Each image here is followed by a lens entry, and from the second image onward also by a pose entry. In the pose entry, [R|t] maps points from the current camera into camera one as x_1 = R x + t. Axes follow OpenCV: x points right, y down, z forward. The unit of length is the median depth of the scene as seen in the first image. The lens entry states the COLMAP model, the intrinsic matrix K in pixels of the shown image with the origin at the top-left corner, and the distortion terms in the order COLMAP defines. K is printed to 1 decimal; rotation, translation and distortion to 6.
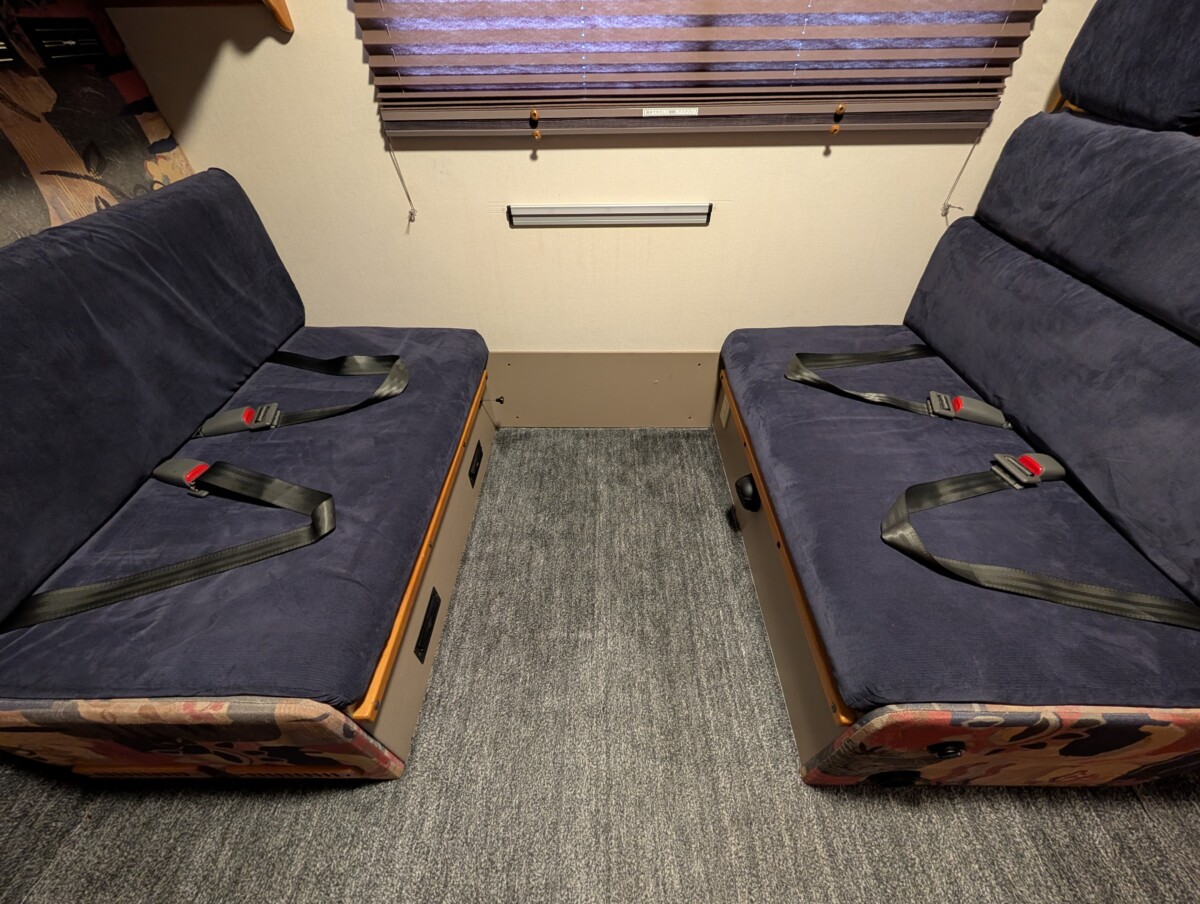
lens RADIAL K [[451.2, 0, 600.0], [0, 451.2, 452.0], [0, 0, 1]] dist [0.000150, -0.000073]
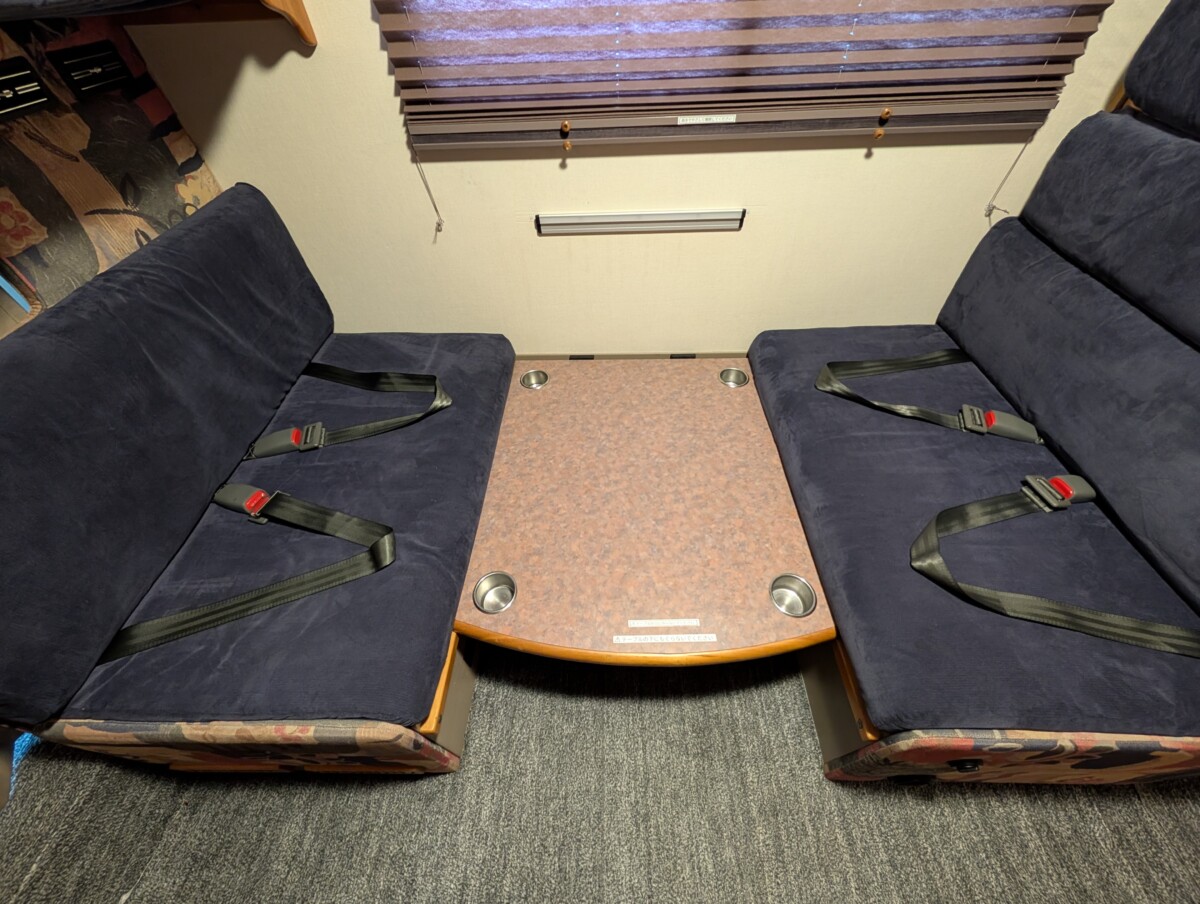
lens RADIAL K [[451.2, 0, 600.0], [0, 451.2, 452.0], [0, 0, 1]] dist [0.000150, -0.000073]
pose [[0.999759, -0.007865, -0.020478, -0.065749], [0.009620, 0.996156, 0.087066, -0.154002], [0.019714, -0.087242, 0.995992, -0.026585]]
